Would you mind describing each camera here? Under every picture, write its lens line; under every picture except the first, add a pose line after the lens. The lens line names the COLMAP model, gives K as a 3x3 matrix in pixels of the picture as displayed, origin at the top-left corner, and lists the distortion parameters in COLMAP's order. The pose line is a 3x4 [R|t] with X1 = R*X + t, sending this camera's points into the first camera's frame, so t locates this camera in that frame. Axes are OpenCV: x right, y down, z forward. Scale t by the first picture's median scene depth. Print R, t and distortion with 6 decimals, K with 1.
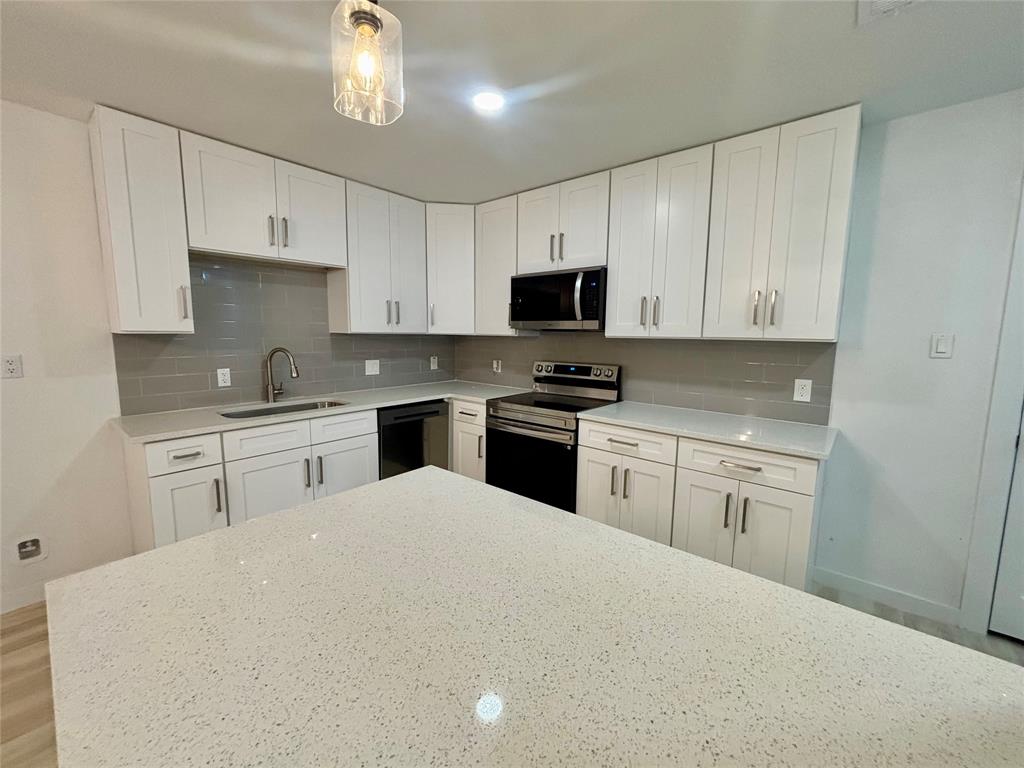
lens RADIAL K [[413.3, 0, 512.0], [0, 413.3, 384.0], [0, 0, 1]] dist [0.002365, -0.000121]
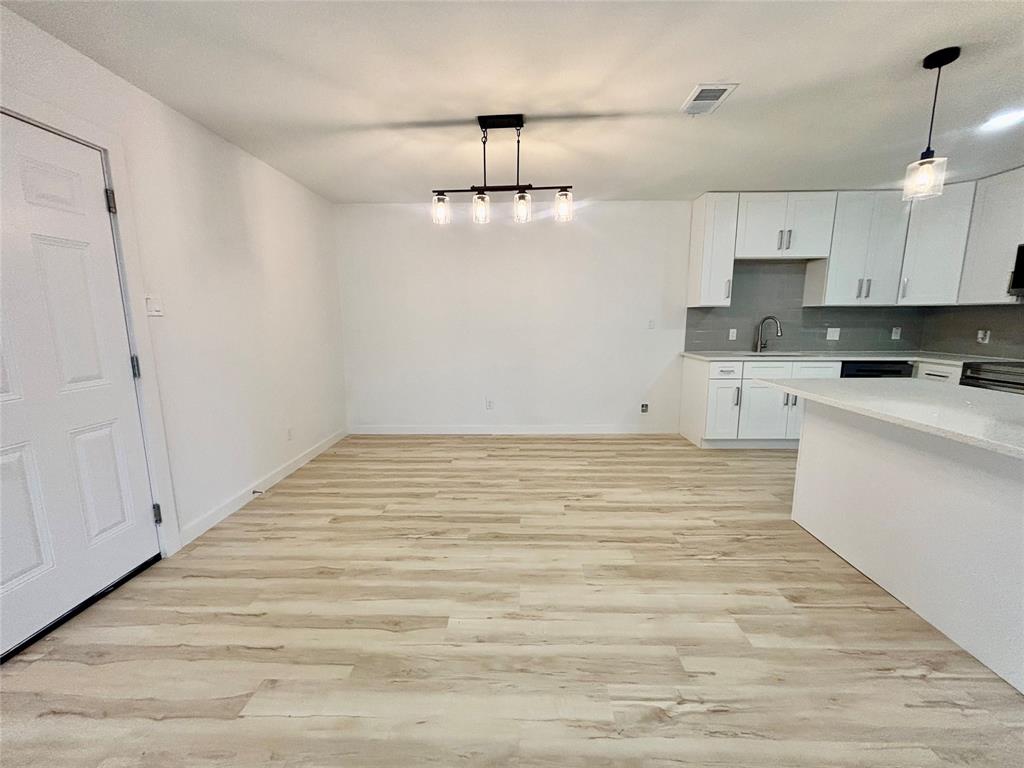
lens RADIAL K [[407.0, 0, 512.0], [0, 407.0, 384.0], [0, 0, 1]] dist [-0.001820, 0.000138]
pose [[0.628163, 0.111002, -0.770123, 0.024071], [-0.086118, 0.993609, 0.072970, 0.129273], [0.773301, 0.020485, 0.633708, -0.664980]]
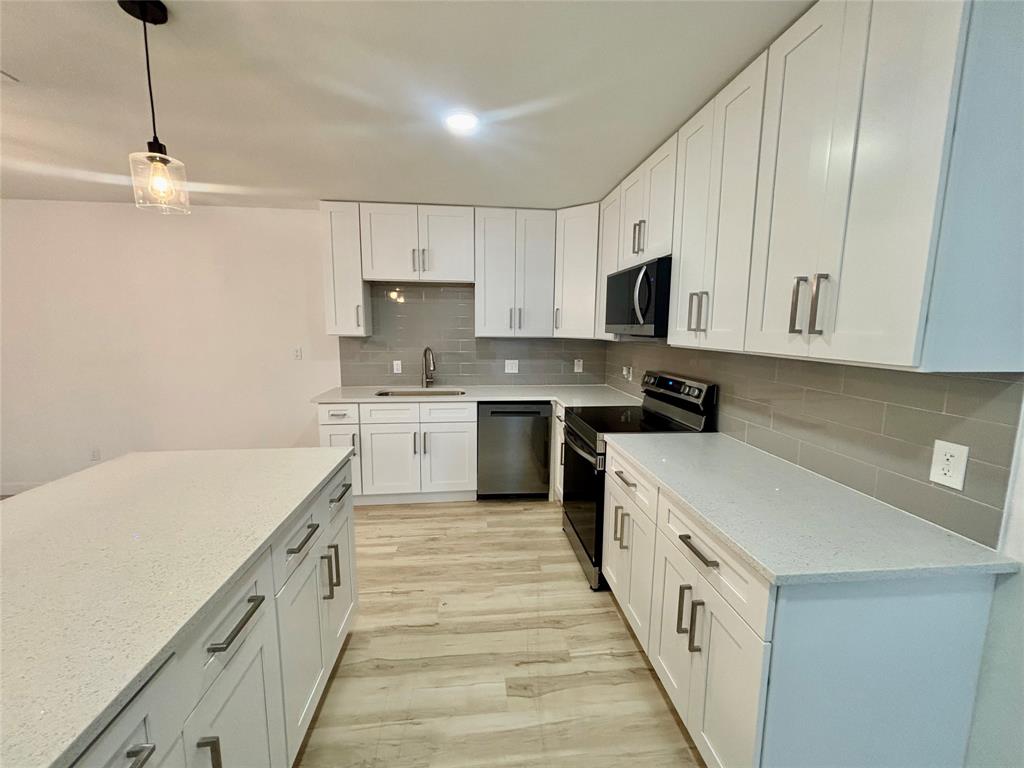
lens RADIAL K [[407.0, 0, 512.0], [0, 407.0, 384.0], [0, 0, 1]] dist [-0.001820, 0.000138]
pose [[0.729711, 0.091003, -0.677673, 0.518237], [-0.087256, 0.995394, 0.039714, -0.044256], [0.678166, 0.030151, 0.734290, 0.222974]]
